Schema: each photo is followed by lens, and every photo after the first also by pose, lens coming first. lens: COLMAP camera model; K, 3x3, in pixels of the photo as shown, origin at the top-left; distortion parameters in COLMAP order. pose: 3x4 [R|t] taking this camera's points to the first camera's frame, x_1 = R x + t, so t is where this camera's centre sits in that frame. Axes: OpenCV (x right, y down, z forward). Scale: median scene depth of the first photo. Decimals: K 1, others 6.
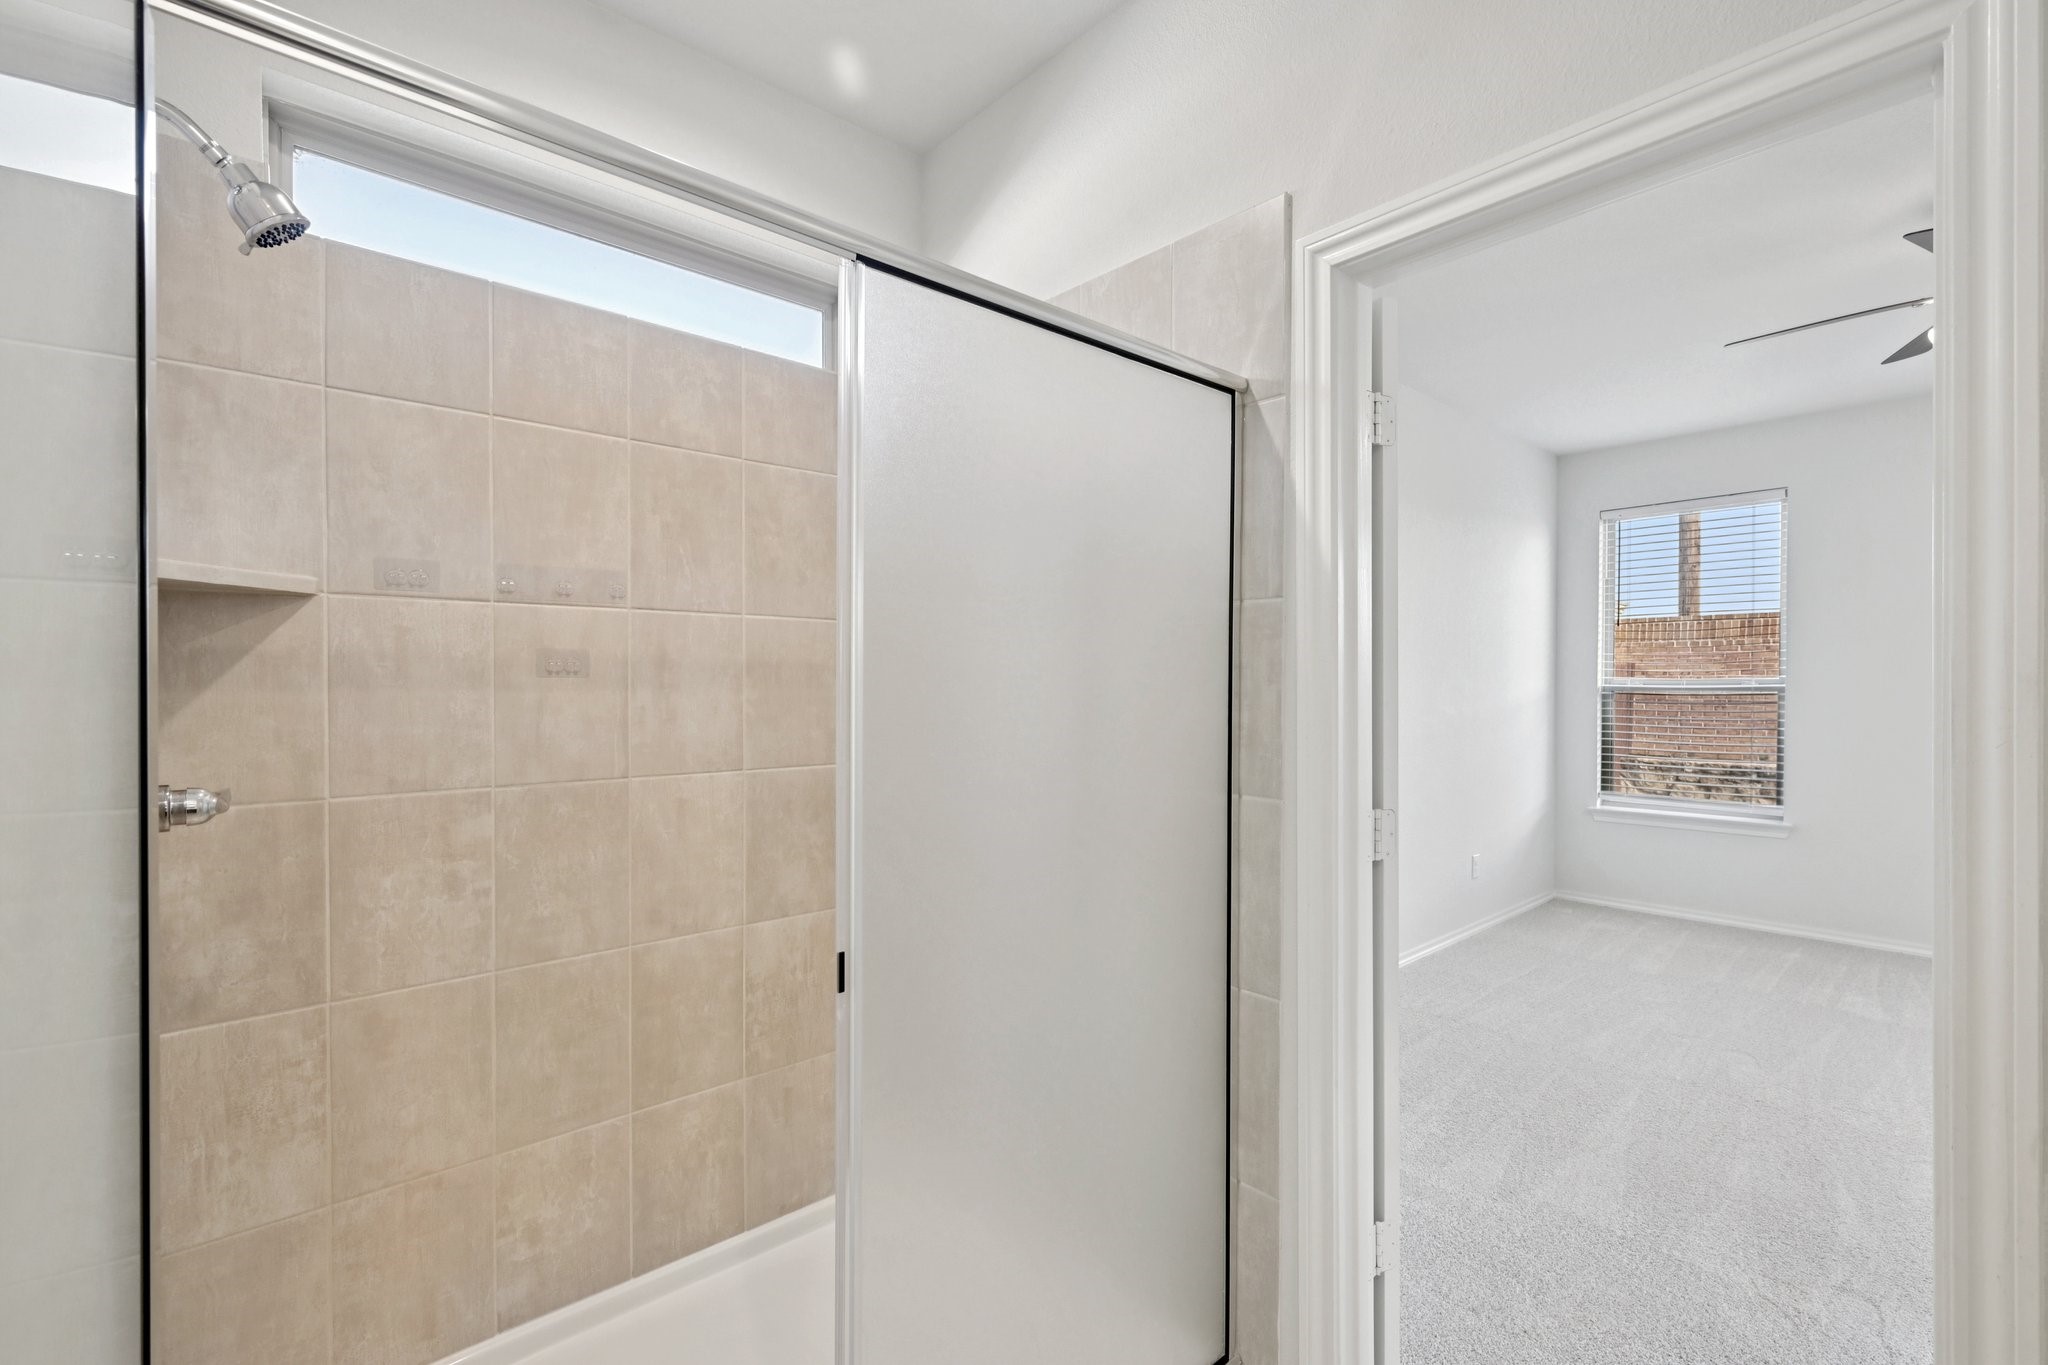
lens RADIAL K [[938.1, 0, 993.1], [0, 938.1, 680.1], [0, 0, 1]] dist [0.004671, 0.000237]
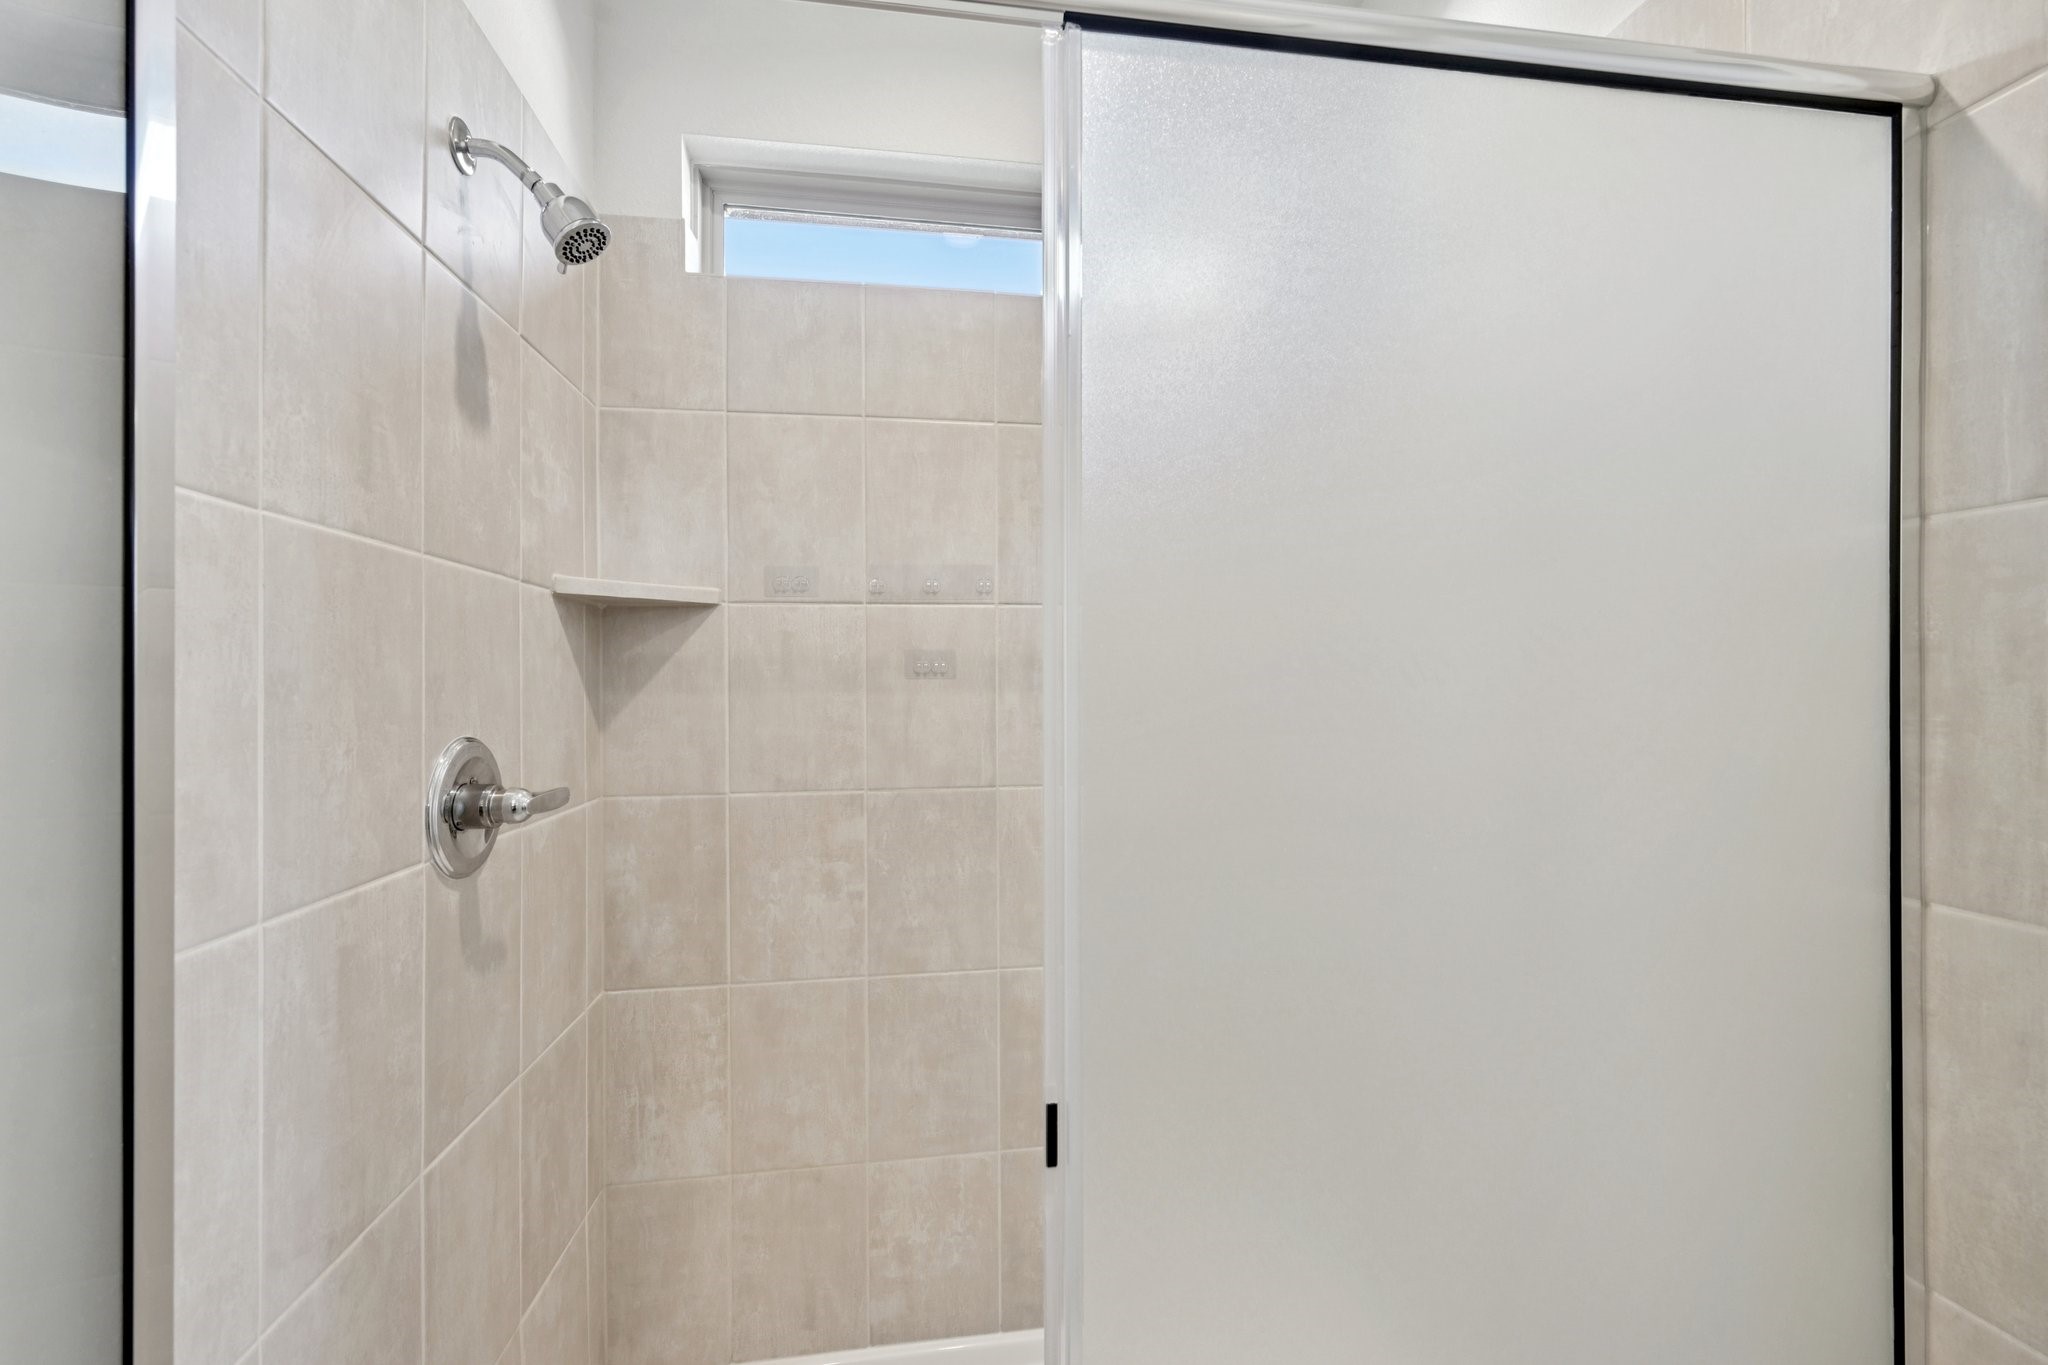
lens RADIAL K [[886.0, 0, 989.1], [0, 886.0, 677.4], [0, 0, 1]] dist [0.000862, 0.000617]
pose [[0.849087, -0.008701, -0.528182, 0.081475], [0.007308, 0.999962, -0.004726, 0.000148], [0.528203, 0.000153, 0.849118, 0.300158]]
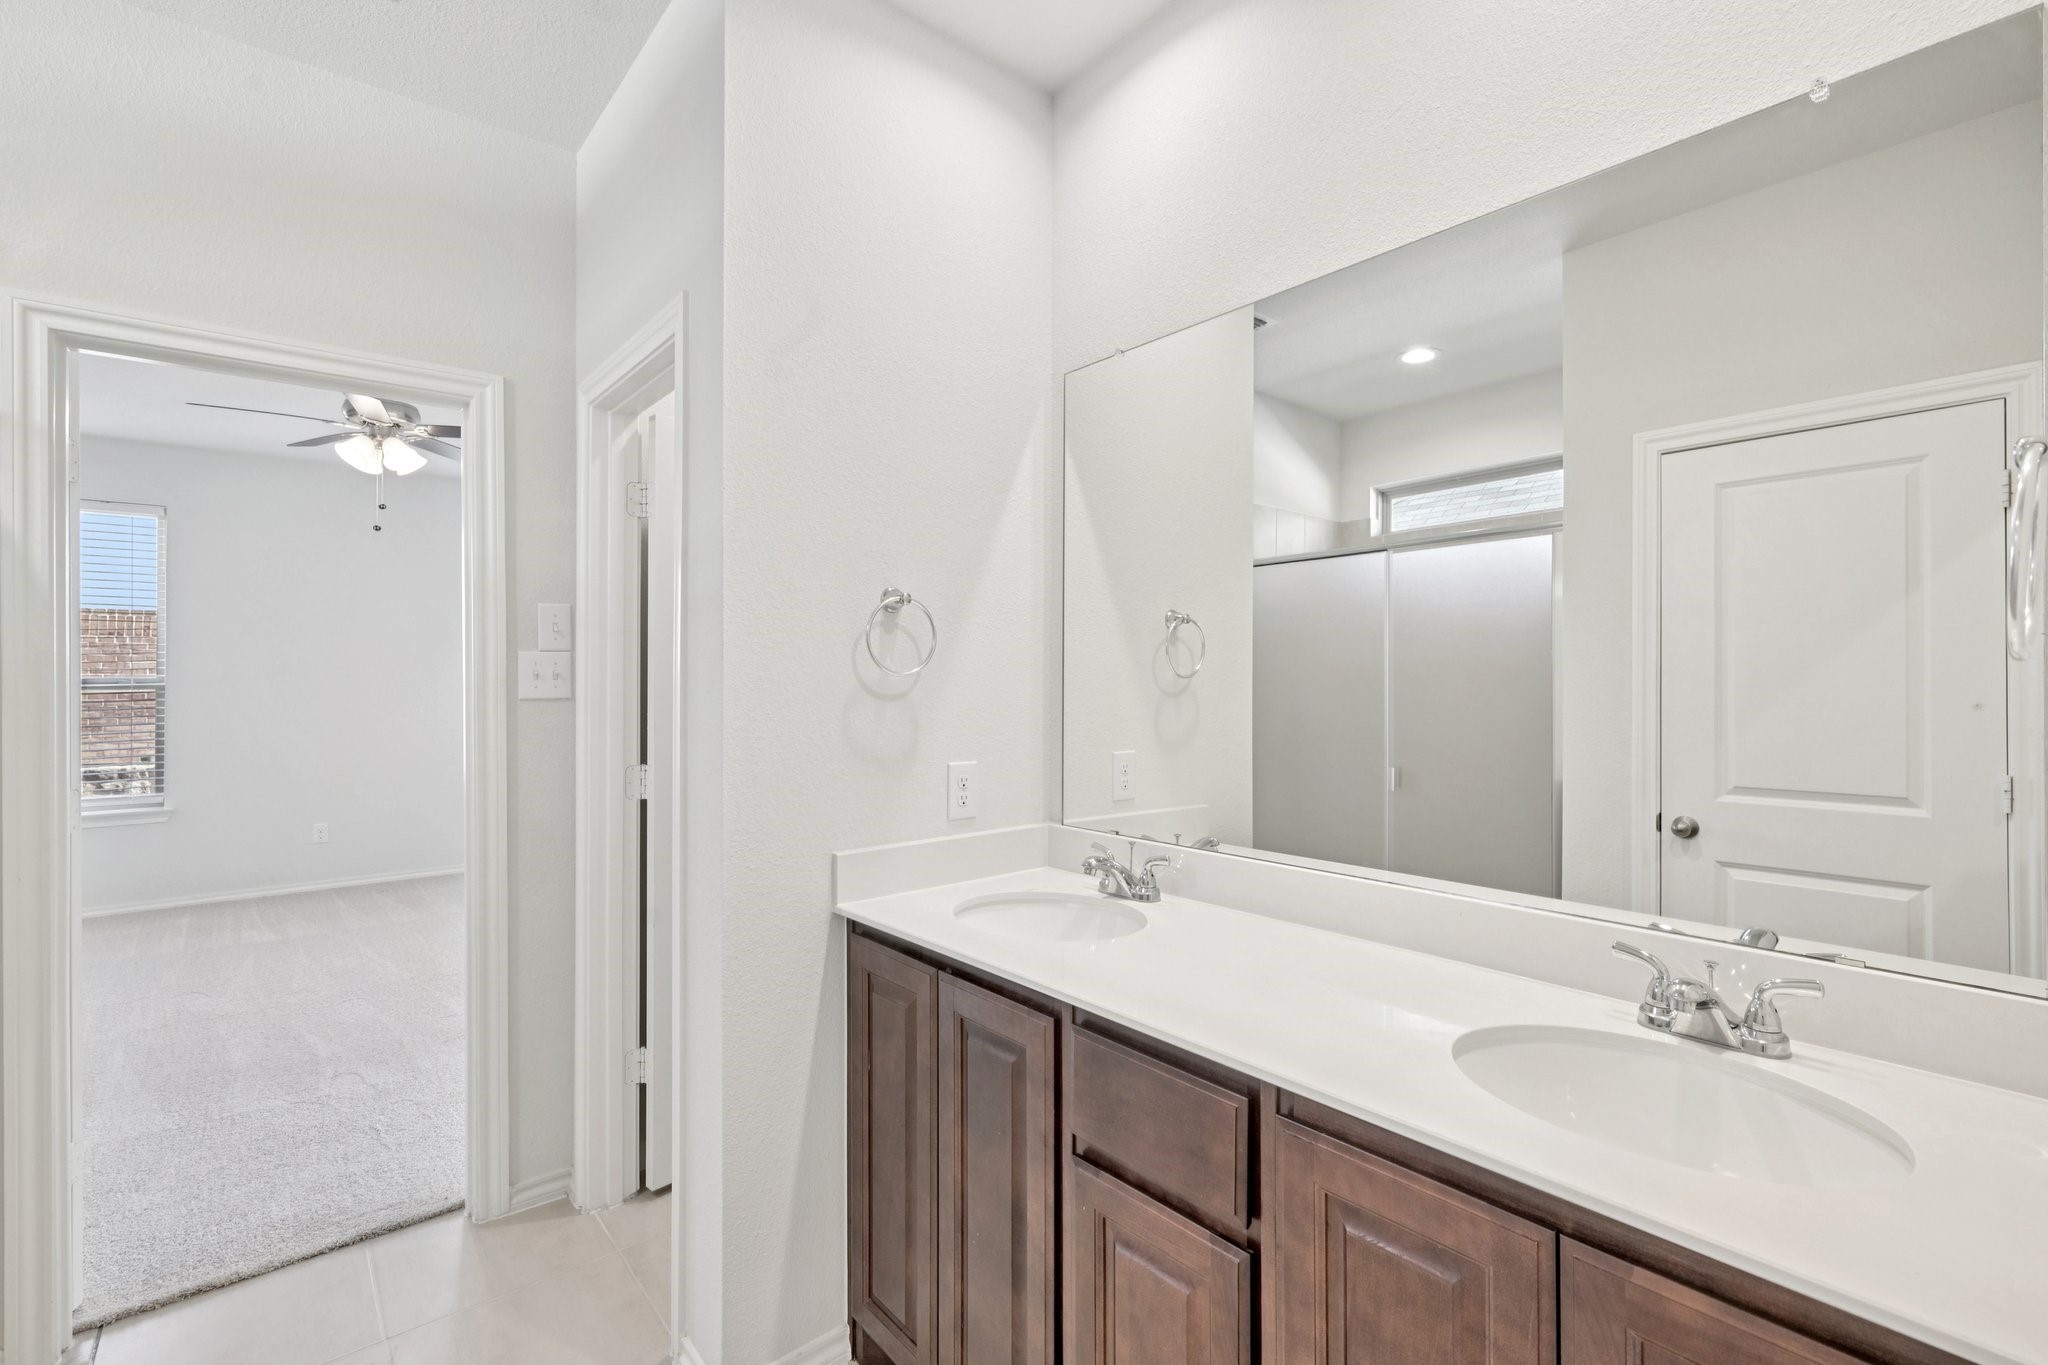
lens RADIAL K [[938.1, 0, 1063.7], [0, 938.1, 668.4], [0, 0, 1]] dist [0.004671, 0.000237]
pose [[0.030047, 0.002770, 0.999545, -0.661505], [0.008660, 0.999958, -0.003032, 0.000250], [-0.999511, 0.008747, 0.030022, -0.256217]]
